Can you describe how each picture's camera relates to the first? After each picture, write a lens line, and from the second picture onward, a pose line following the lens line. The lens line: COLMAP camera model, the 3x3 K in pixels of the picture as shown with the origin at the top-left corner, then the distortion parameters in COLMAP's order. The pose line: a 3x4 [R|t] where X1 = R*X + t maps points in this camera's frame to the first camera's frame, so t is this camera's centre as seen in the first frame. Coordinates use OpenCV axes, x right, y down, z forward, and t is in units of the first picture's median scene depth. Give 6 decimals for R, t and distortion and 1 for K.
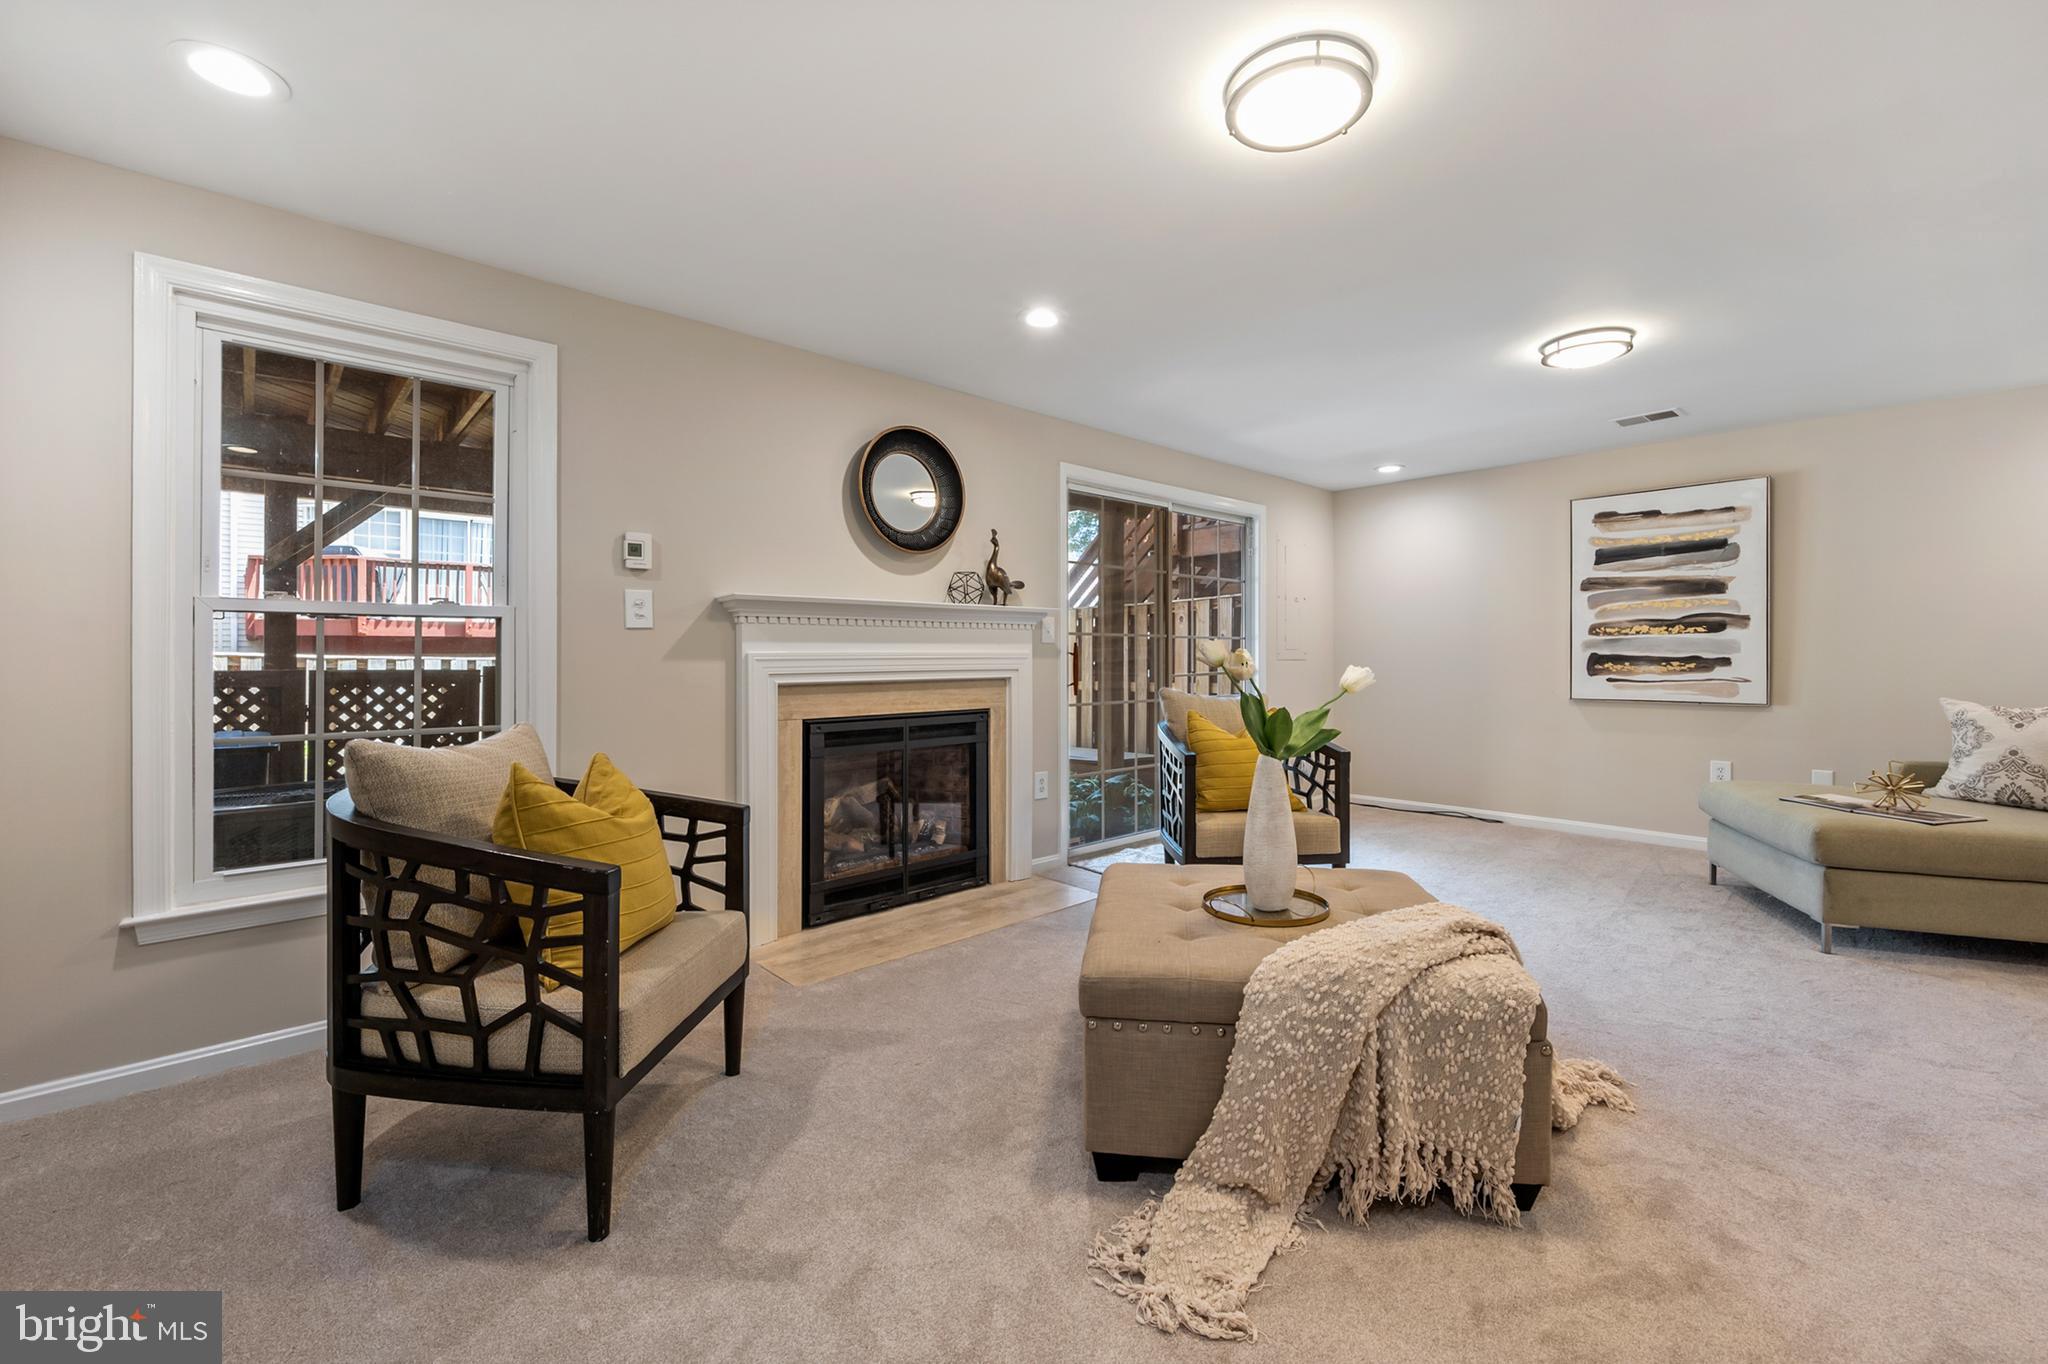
lens RADIAL K [[810.1, 0, 1026.5], [0, 810.1, 672.9], [0, 0, 1]] dist [-0.006070, -0.000506]
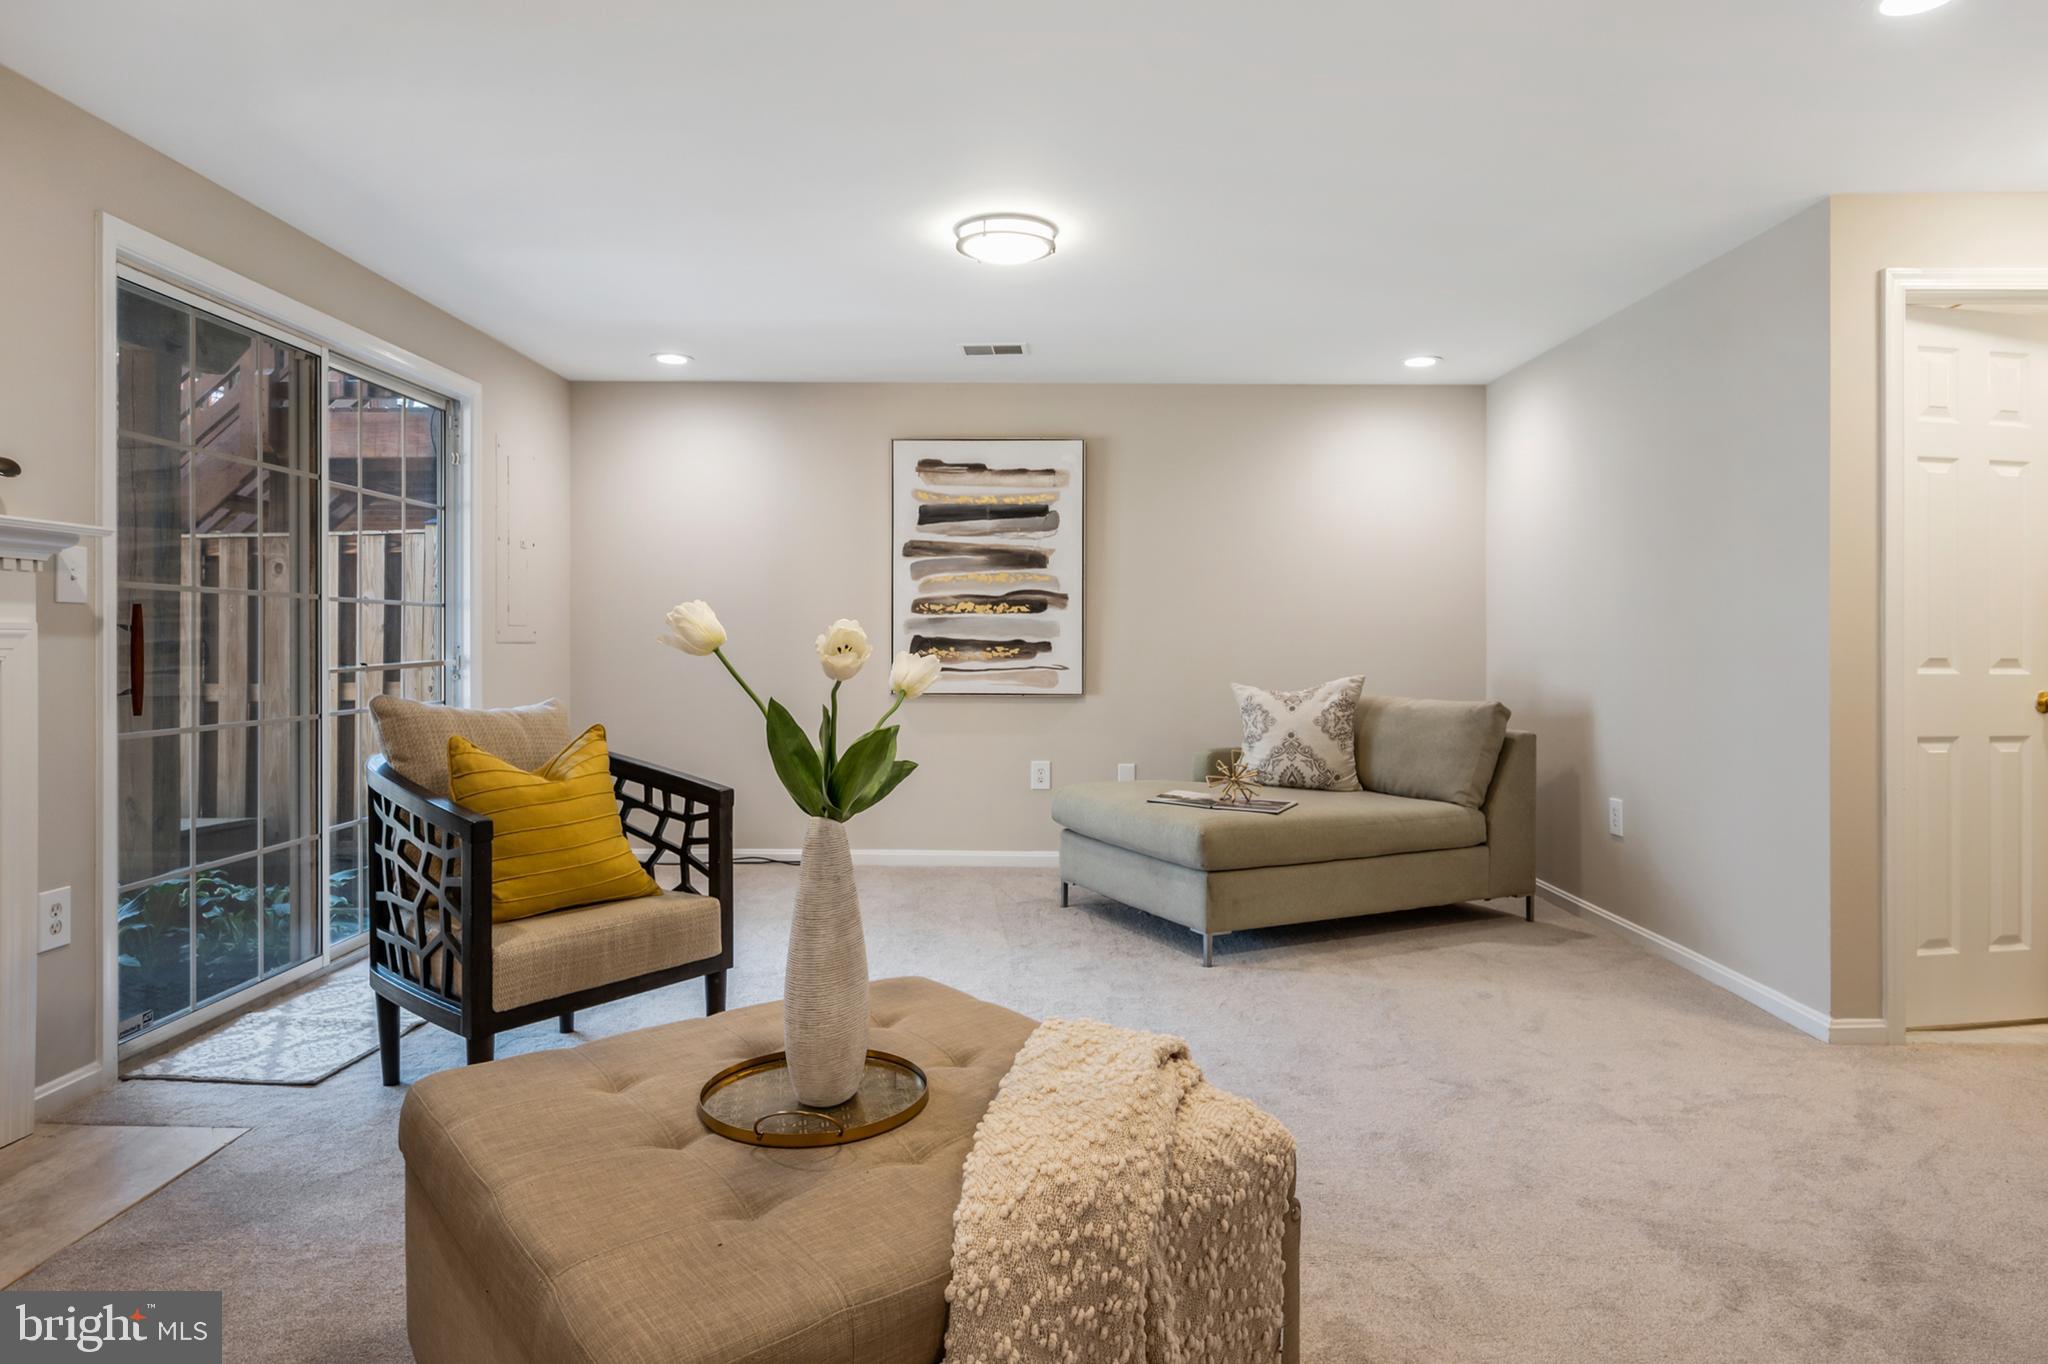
lens RADIAL K [[1179.8, 0, 1025.1], [0, 1179.8, 666.7], [0, 0, 1]] dist [0.004392, 0.000997]
pose [[0.696745, -0.010819, 0.717238, -0.080289], [0.008332, 0.999941, 0.006990, -0.001559], [-0.717271, 0.001106, 0.696794, 0.162460]]
